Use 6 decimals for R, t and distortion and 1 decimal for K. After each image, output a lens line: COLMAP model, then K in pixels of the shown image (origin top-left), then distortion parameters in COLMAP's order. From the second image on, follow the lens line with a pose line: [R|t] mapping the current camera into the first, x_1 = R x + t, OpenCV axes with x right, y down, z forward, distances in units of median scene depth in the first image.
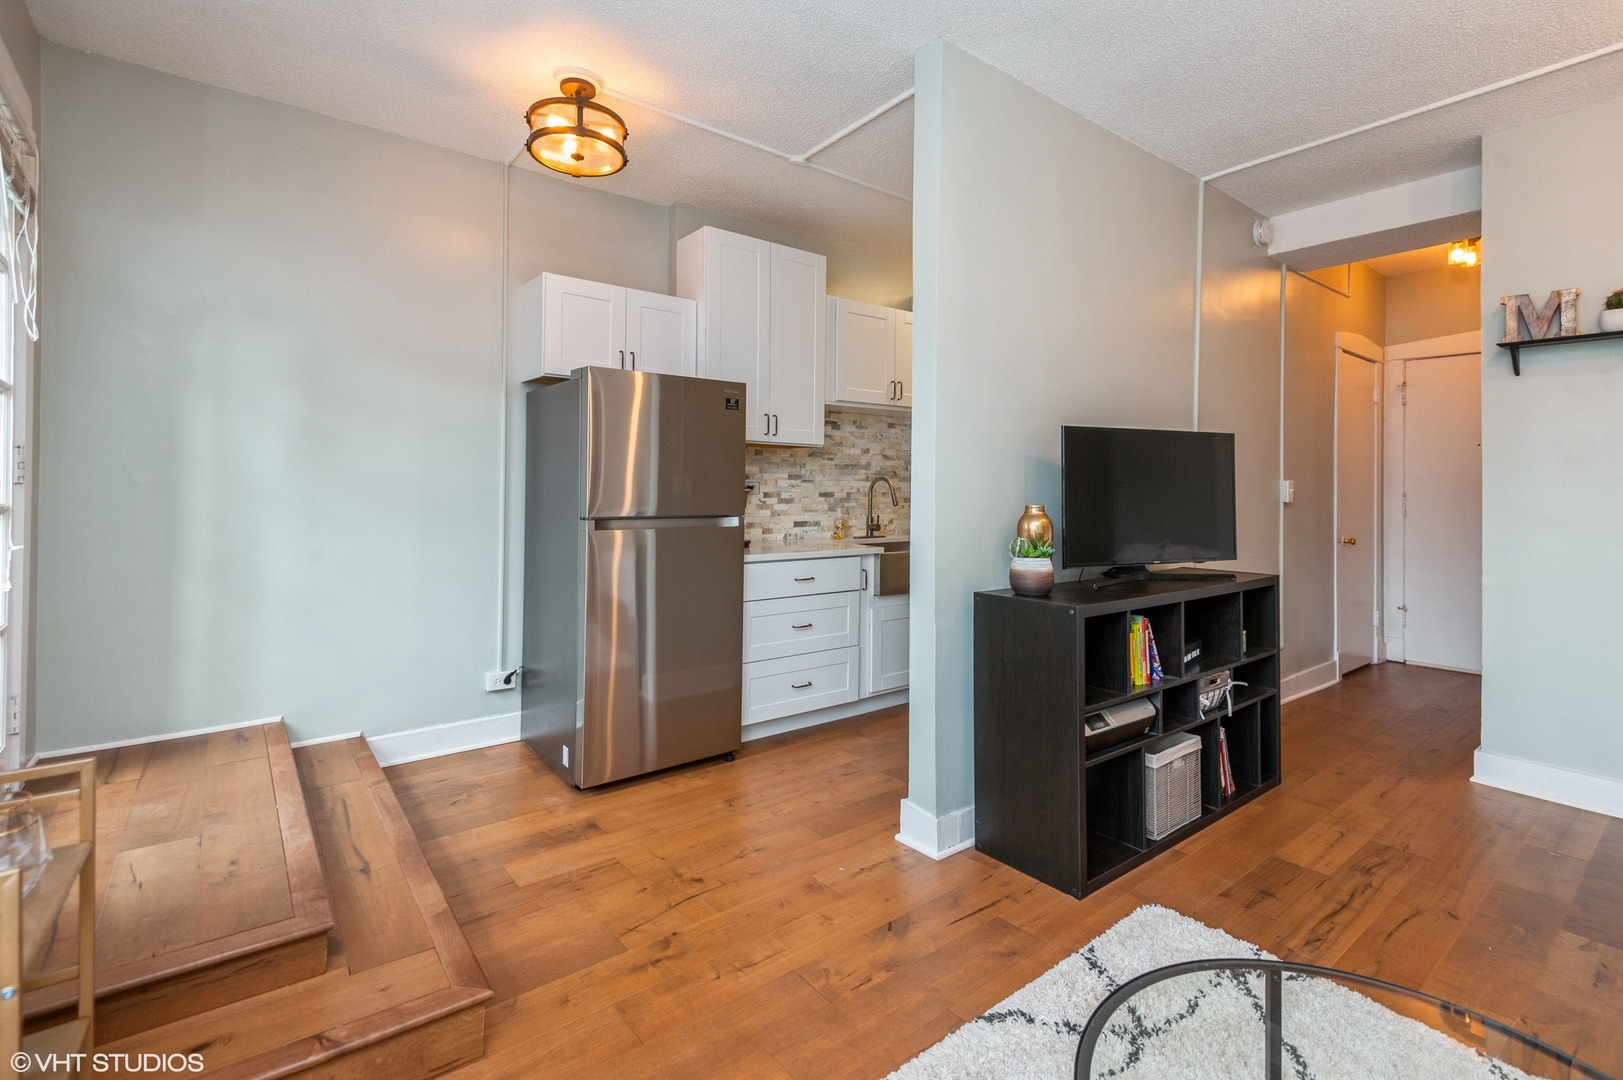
lens RADIAL K [[767.6, 0, 828.2], [0, 767.6, 487.6], [0, 0, 1]] dist [0.010192, -0.000503]
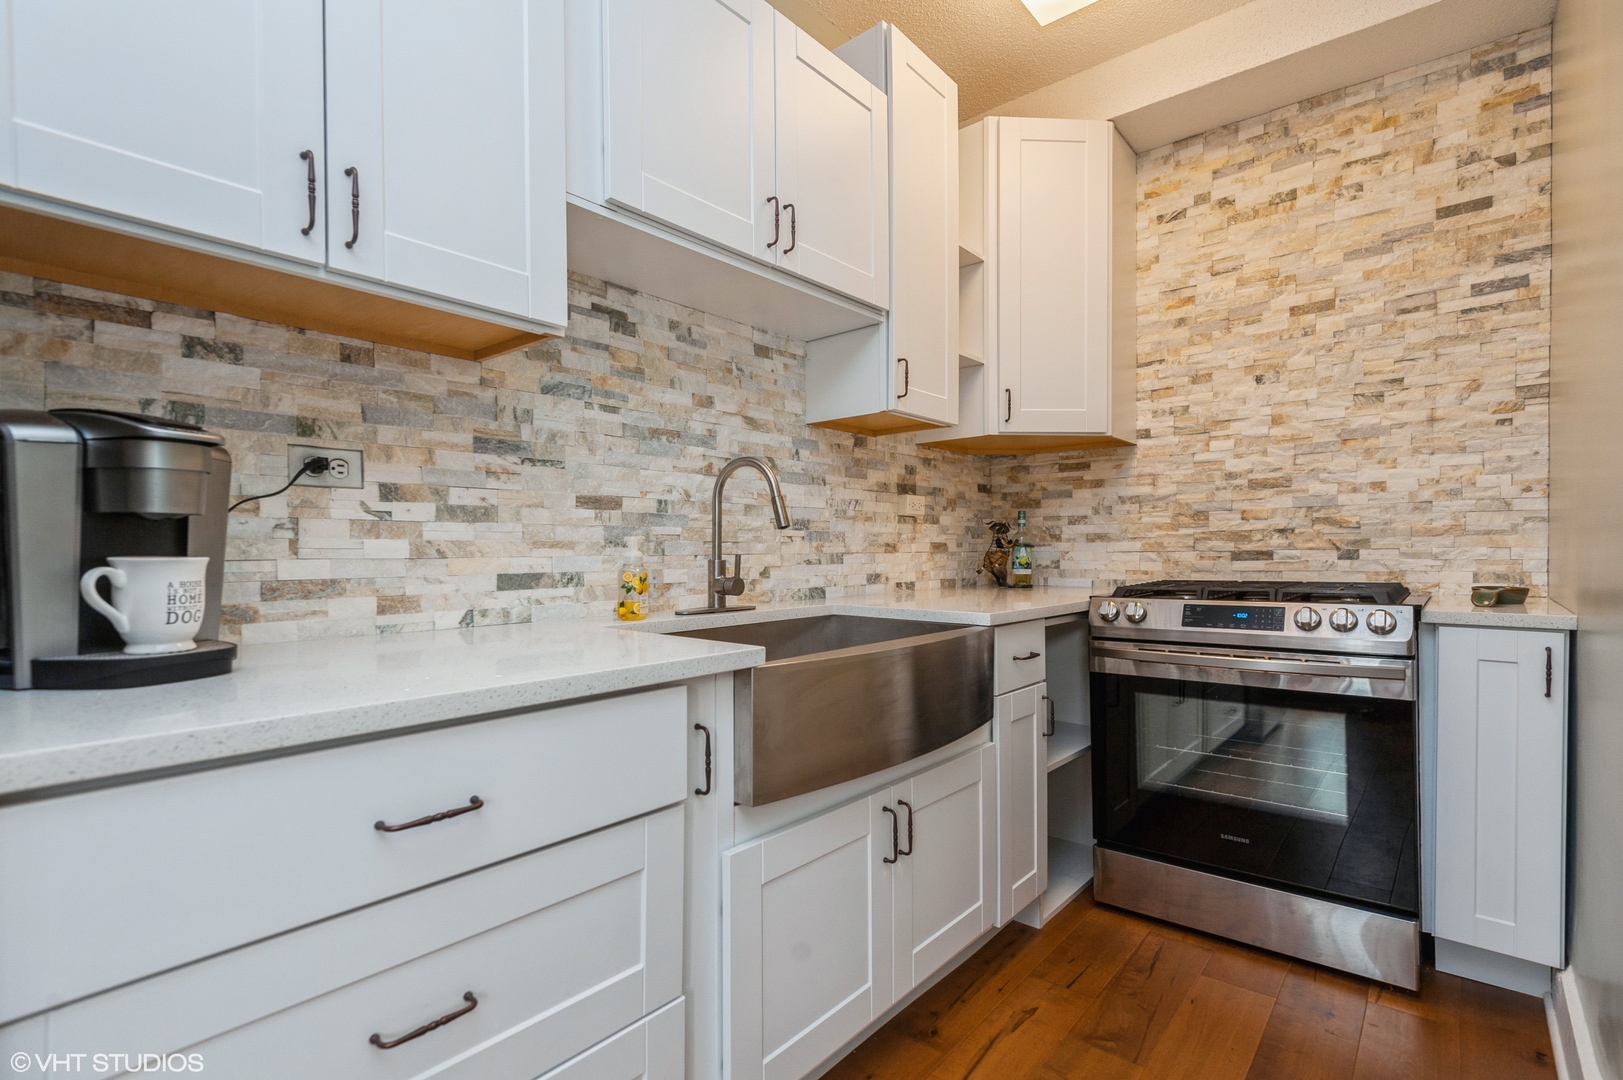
lens RADIAL K [[767.6, 0, 825.2], [0, 767.6, 562.7], [0, 0, 1]] dist [0.010192, -0.000503]
pose [[0.980545, -0.016552, 0.195598, 0.032516], [0.013219, 0.999745, 0.018329, 0.033749], [-0.195851, -0.015387, 0.980513, 0.612721]]
